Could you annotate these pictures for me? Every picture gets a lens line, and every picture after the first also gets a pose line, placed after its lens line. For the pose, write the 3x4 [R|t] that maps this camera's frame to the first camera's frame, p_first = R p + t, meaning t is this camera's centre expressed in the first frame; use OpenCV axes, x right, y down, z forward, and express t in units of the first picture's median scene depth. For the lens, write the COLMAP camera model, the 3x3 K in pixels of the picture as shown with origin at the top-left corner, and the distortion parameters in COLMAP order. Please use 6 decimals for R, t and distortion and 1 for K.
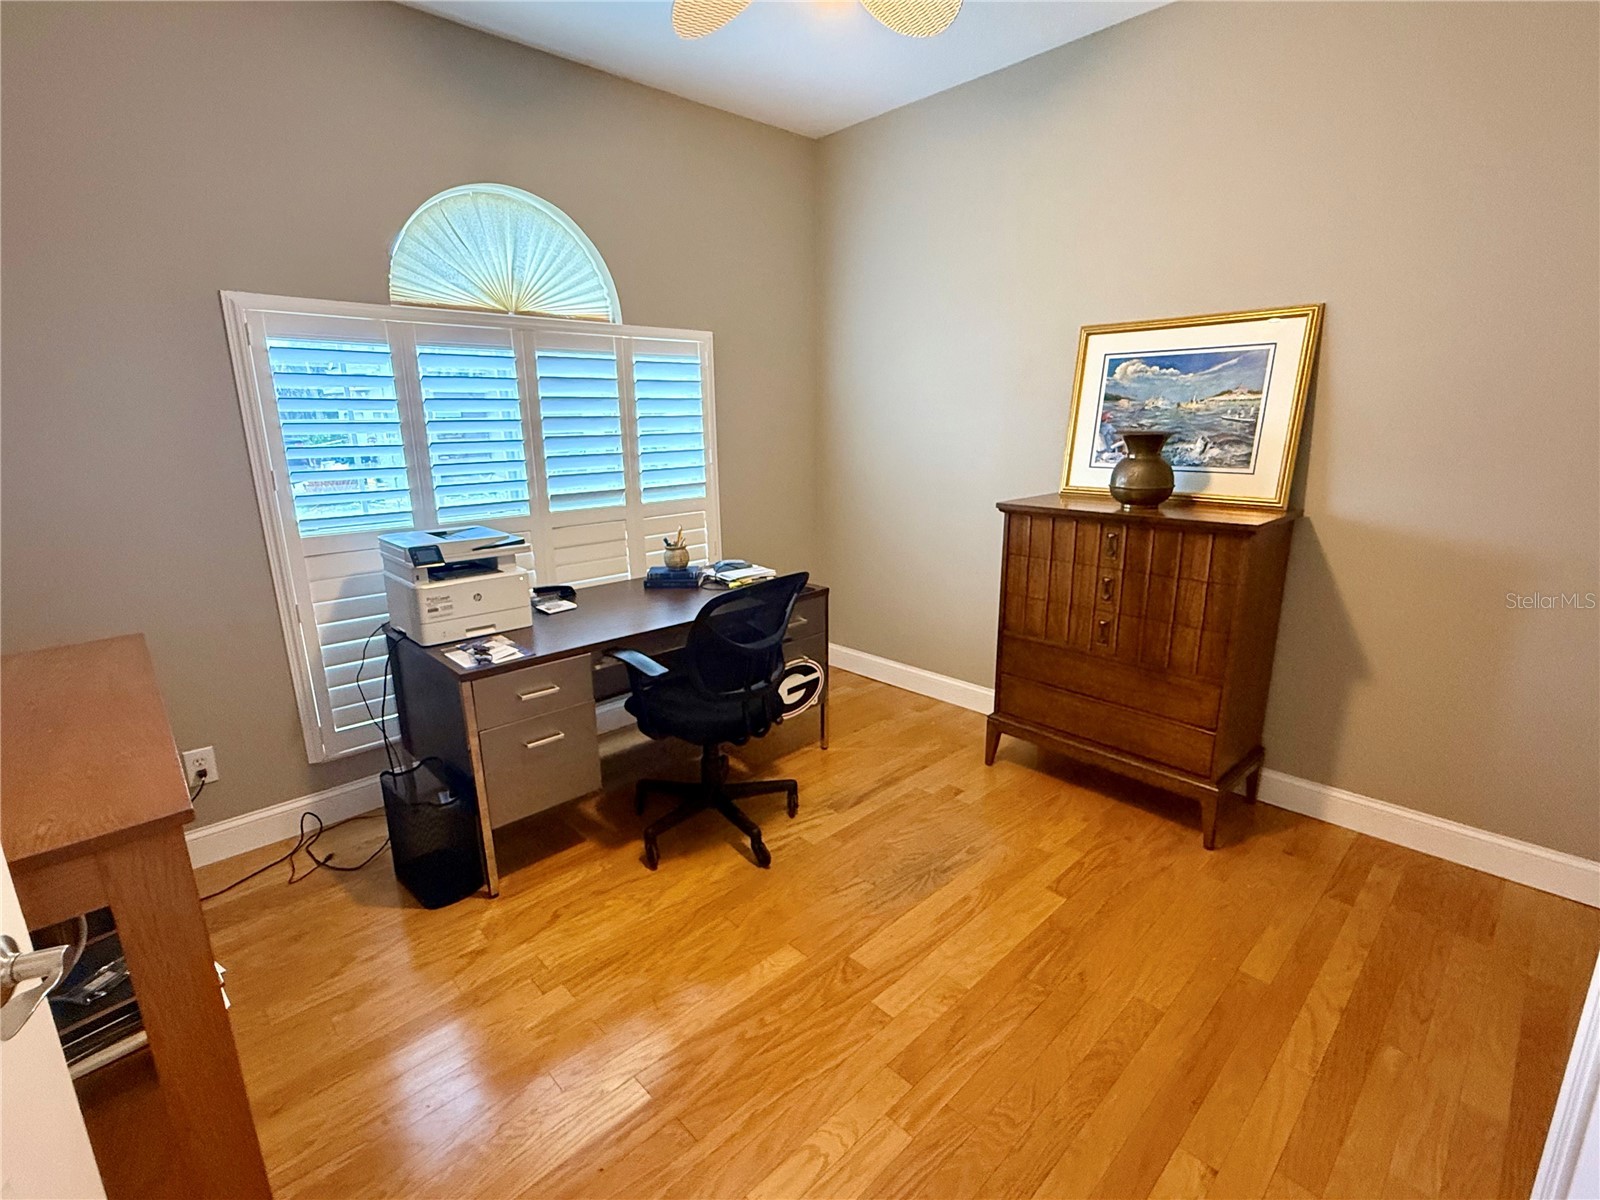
lens RADIAL K [[742.6, 0, 800.3], [0, 742.6, 603.6], [0, 0, 1]] dist [-0.003464, -0.000138]
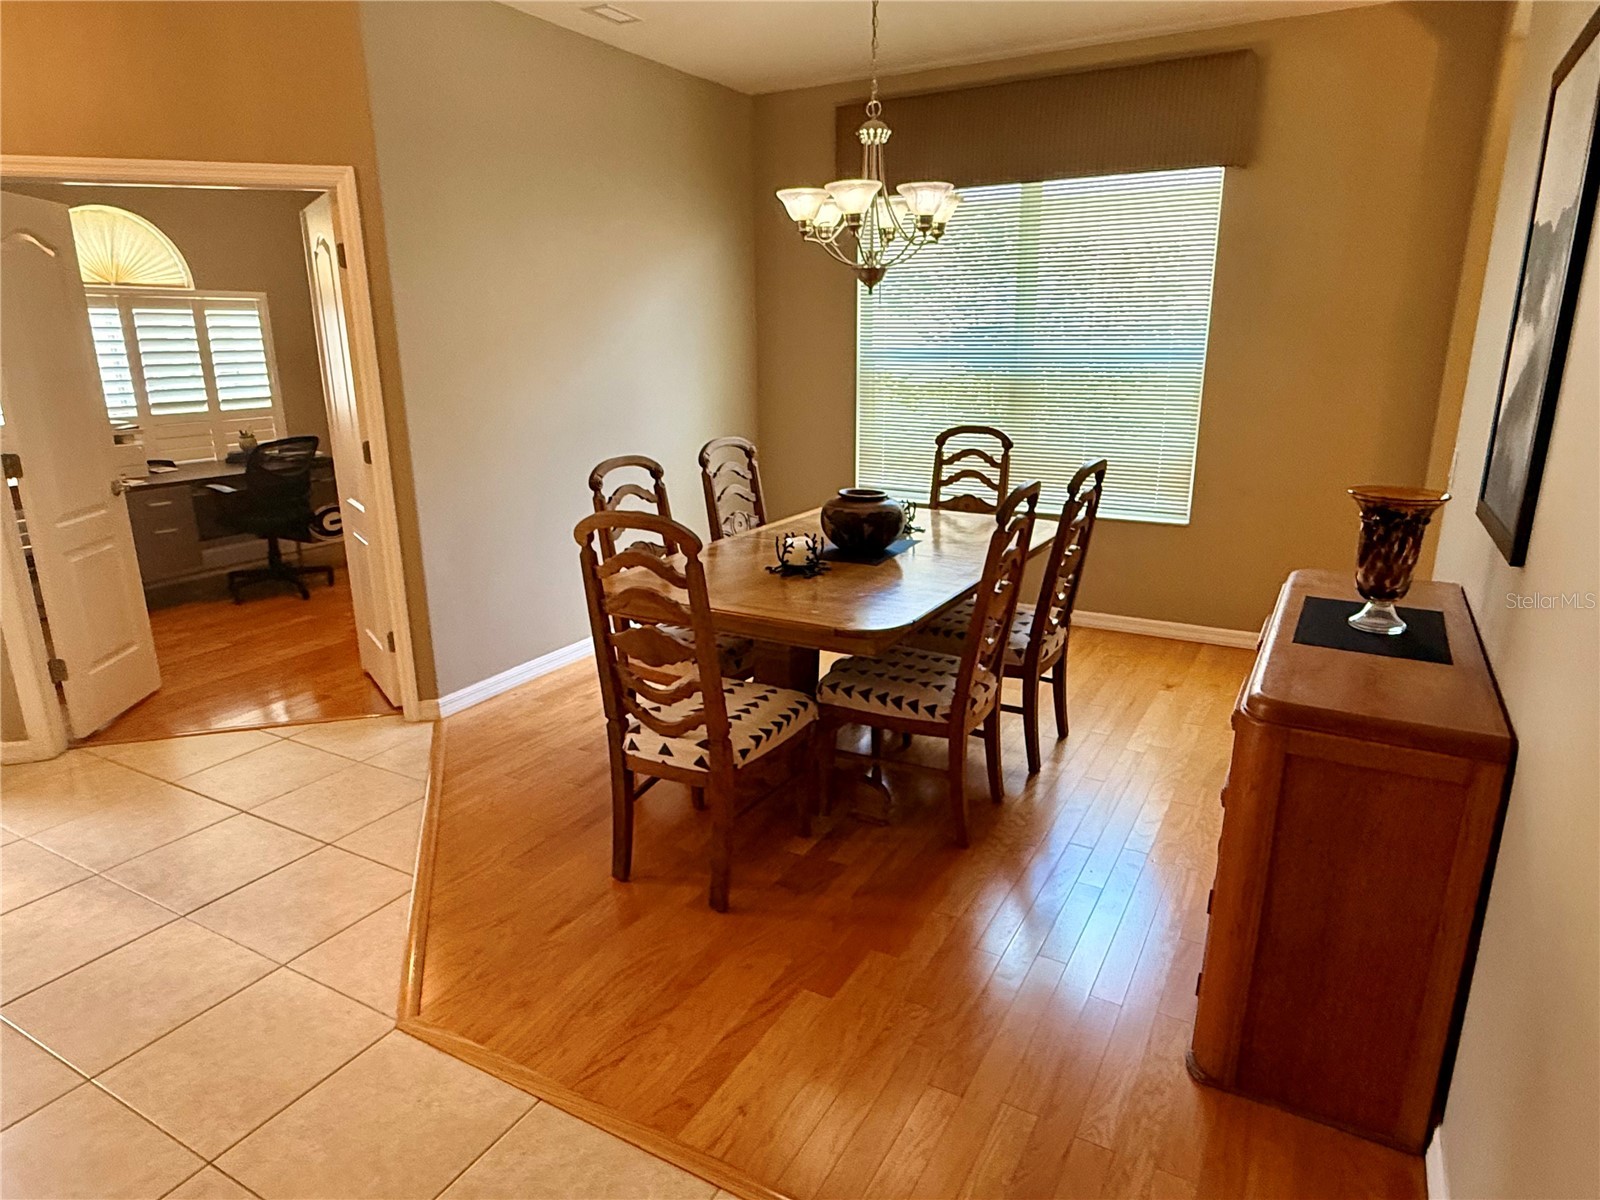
lens RADIAL K [[967.8, 0, 800.3], [0, 967.8, 607.9], [0, 0, 1]] dist [-0.003149, -0.000267]
pose [[0.956893, -0.074470, 0.280732, 0.343476], [0.067530, 0.997126, 0.034330, 0.289476], [-0.282482, -0.013893, 0.959172, -1.259846]]
